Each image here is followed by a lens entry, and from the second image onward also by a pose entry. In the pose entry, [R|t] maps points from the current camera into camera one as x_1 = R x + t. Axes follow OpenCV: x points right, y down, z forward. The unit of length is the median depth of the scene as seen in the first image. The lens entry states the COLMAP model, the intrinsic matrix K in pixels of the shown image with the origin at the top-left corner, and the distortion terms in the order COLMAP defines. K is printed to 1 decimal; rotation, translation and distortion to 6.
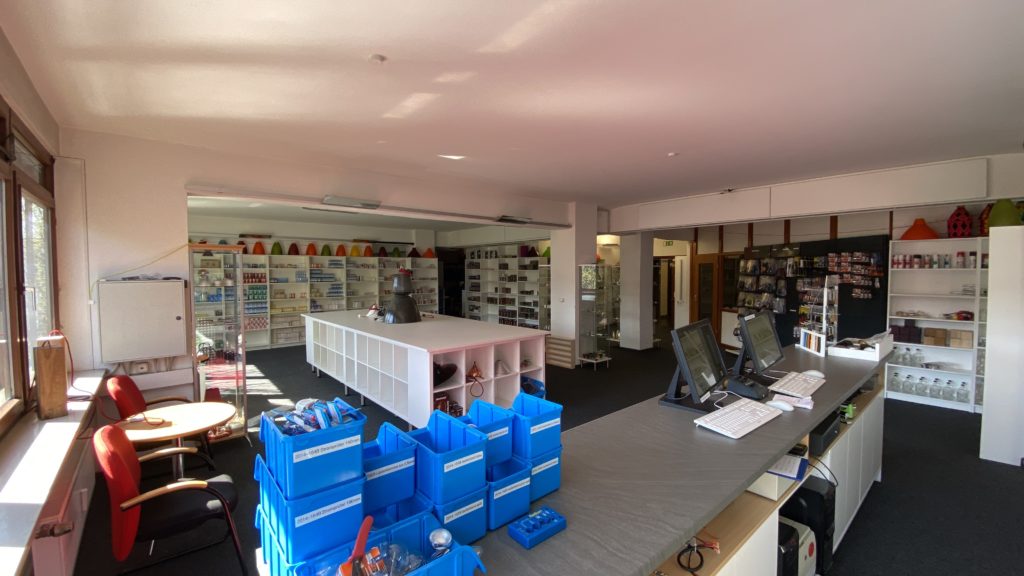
lens RADIAL K [[403.6, 0, 521.8], [0, 403.6, 290.2], [0, 0, 1]] dist [-0.005252, -0.006465]
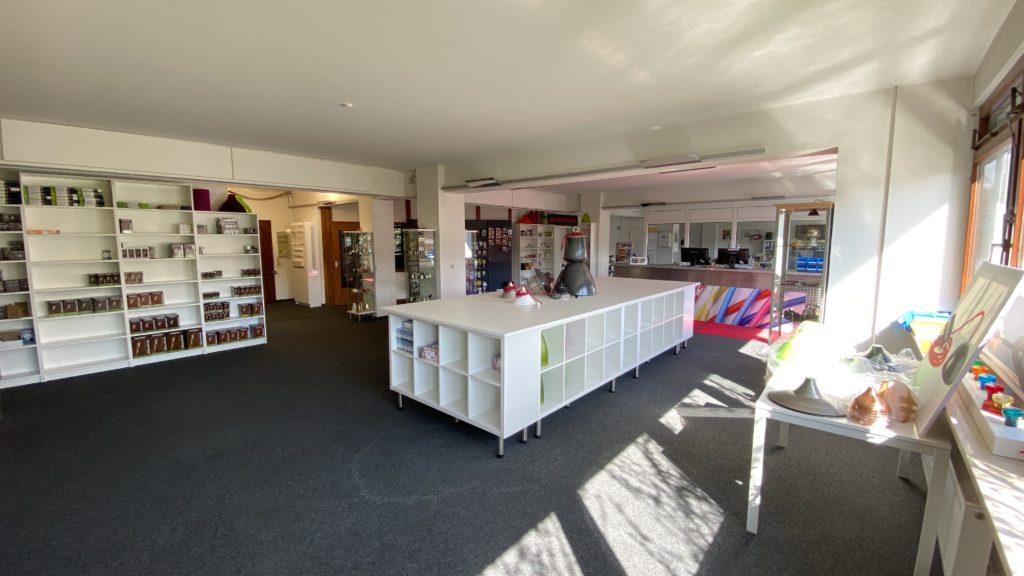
lens RADIAL K [[403.6, 0, 505.7], [0, 403.6, 279.8], [0, 0, 1]] dist [-0.005252, -0.006465]
pose [[-0.154968, -0.095655, 0.983278, -0.896478], [0.050991, 0.993200, 0.104657, -0.037543], [-0.986603, 0.066357, -0.149037, 1.014742]]
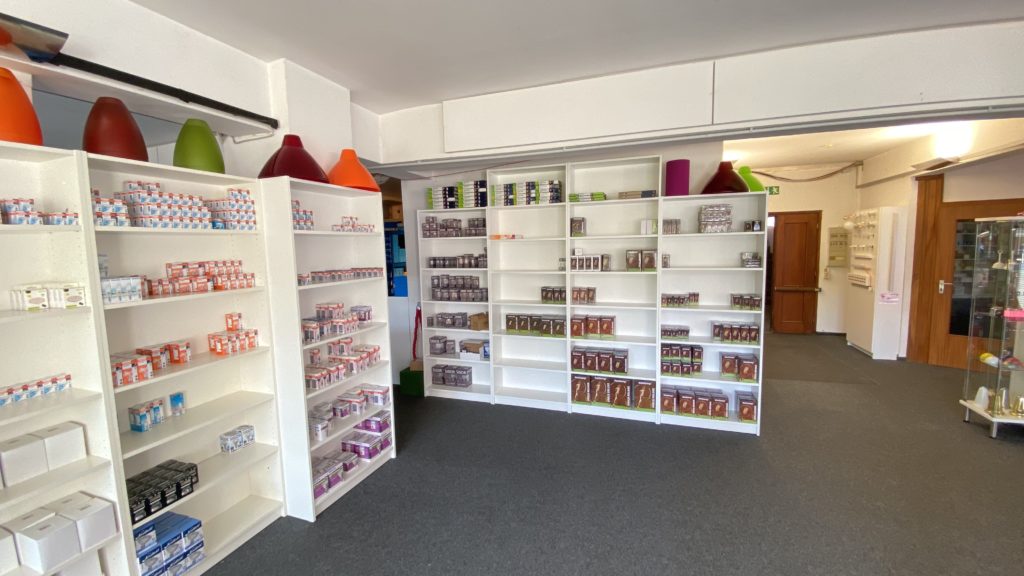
lens RADIAL K [[403.6, 0, 506.1], [0, 403.6, 284.1], [0, 0, 1]] dist [-0.005252, -0.006465]
pose [[0.874420, -0.061045, 0.481315, -0.424204], [0.041932, 0.997850, 0.050378, -0.047221], [-0.483355, -0.023869, 0.875099, 1.147937]]
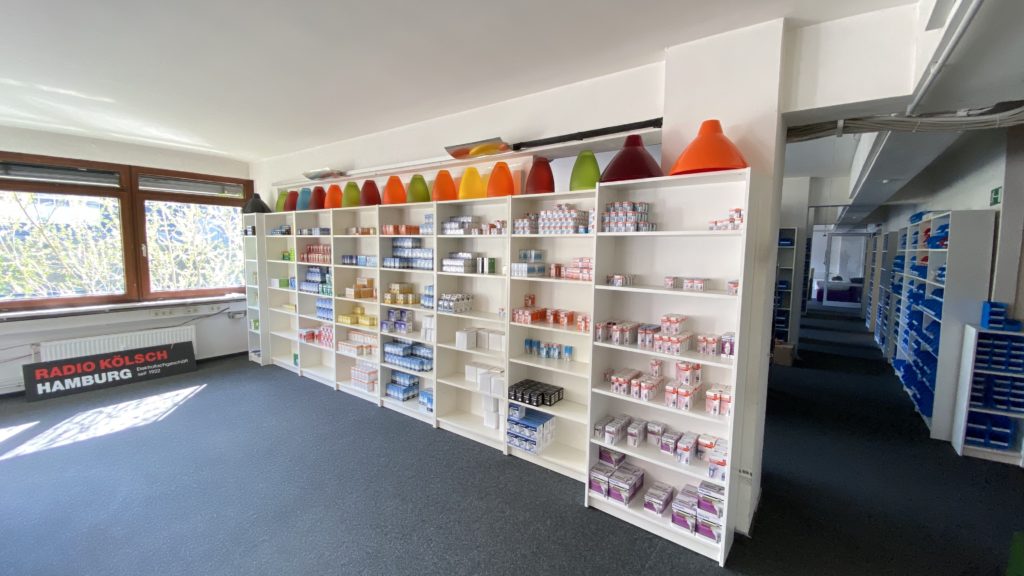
lens RADIAL K [[403.6, 0, 525.5], [0, 403.6, 285.1], [0, 0, 1]] dist [-0.005252, -0.006465]
pose [[0.231252, 0.096858, -0.968060, -0.098801], [-0.063551, 0.994411, 0.084313, -0.061479], [0.970816, 0.042024, 0.236115, 1.370443]]
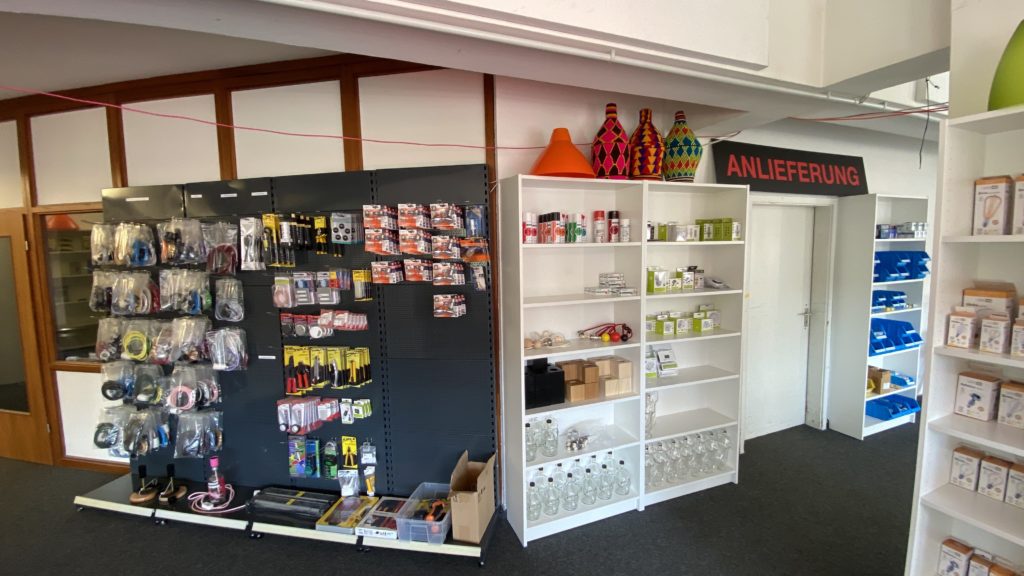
lens RADIAL K [[403.6, 0, 507.2], [0, 403.6, 280.9], [0, 0, 1]] dist [-0.005252, -0.006465]
pose [[0.321855, -0.085258, 0.942942, 0.373333], [0.064021, 0.995618, 0.068168, -0.031642], [-0.944622, 0.038428, 0.325903, 0.624298]]
